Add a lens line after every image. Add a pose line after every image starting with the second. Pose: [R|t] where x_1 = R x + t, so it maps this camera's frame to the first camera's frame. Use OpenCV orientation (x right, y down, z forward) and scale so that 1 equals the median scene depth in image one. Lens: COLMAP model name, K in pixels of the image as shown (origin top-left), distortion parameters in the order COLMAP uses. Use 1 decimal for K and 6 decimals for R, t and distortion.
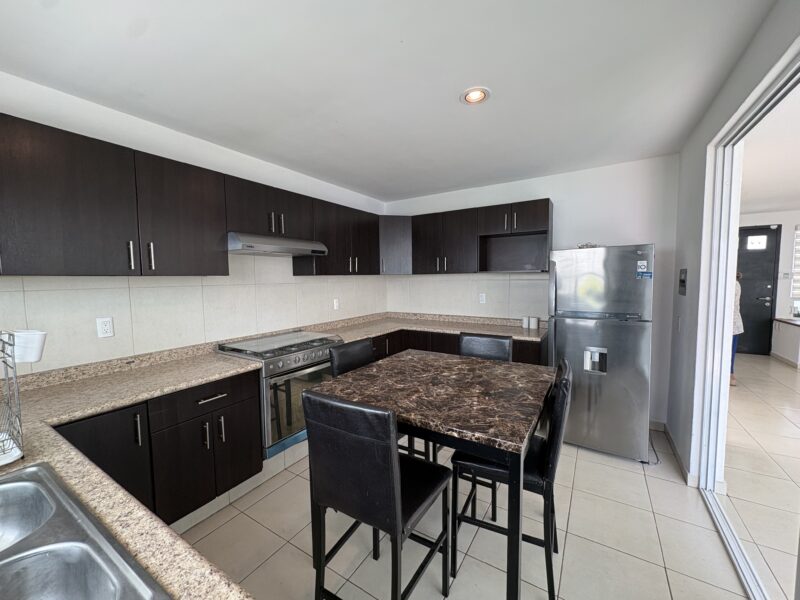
lens RADIAL K [[319.4, 0, 400.0], [0, 319.4, 300.0], [0, 0, 1]] dist [-0.000994, 0.000343]
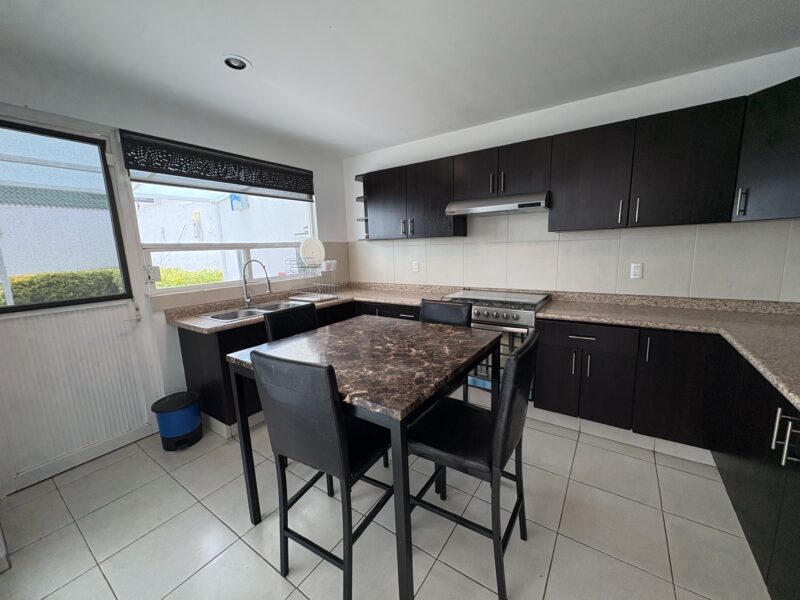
lens RADIAL K [[319.4, 0, 400.0], [0, 319.4, 300.0], [0, 0, 1]] dist [-0.000994, 0.000343]
pose [[-0.036797, 0.192036, -0.980698, 0.955206], [-0.031297, 0.980659, 0.193203, -0.080581], [0.998833, 0.037803, -0.030075, 0.948356]]
